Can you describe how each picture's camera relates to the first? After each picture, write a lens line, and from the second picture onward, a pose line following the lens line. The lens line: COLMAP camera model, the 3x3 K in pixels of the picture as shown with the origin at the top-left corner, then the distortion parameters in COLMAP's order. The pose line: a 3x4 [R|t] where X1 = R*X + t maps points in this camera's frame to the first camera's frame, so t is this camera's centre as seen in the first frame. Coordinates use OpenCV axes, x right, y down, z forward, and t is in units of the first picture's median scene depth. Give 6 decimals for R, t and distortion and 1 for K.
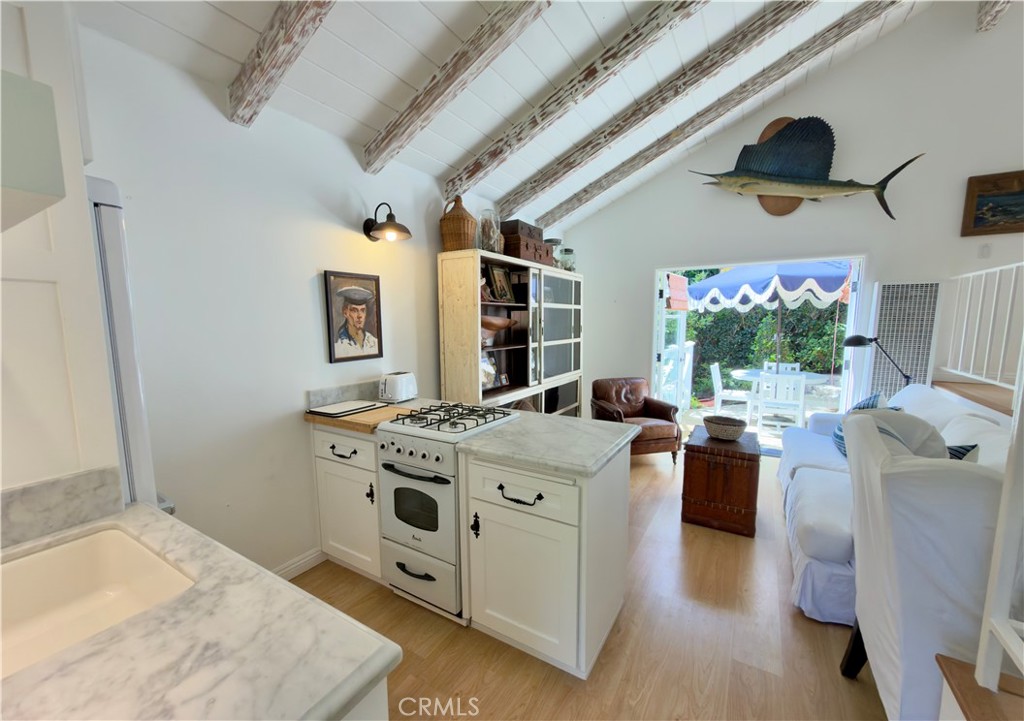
lens RADIAL K [[405.6, 0, 513.5], [0, 405.6, 370.6], [0, 0, 1]] dist [-0.002548, -0.000454]
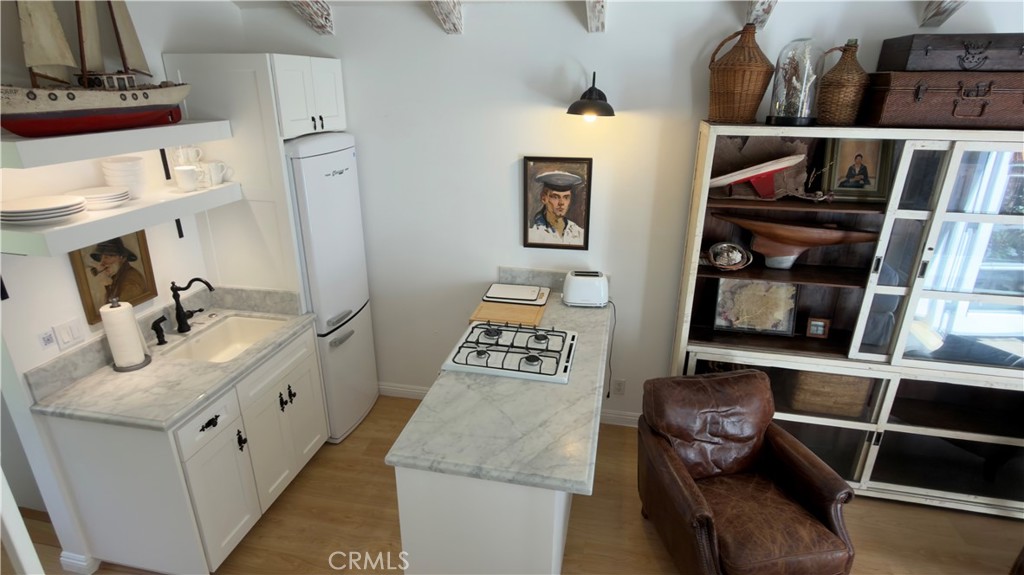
lens RADIAL K [[535.9, 0, 510.4], [0, 535.9, 288.1], [0, 0, 1]] dist [-0.003246, -0.001401]
pose [[0.323729, 0.344498, -0.881204, 0.657818], [-0.122363, 0.938780, 0.322055, -0.301435], [0.938204, 0.003569, 0.346064, 0.428972]]
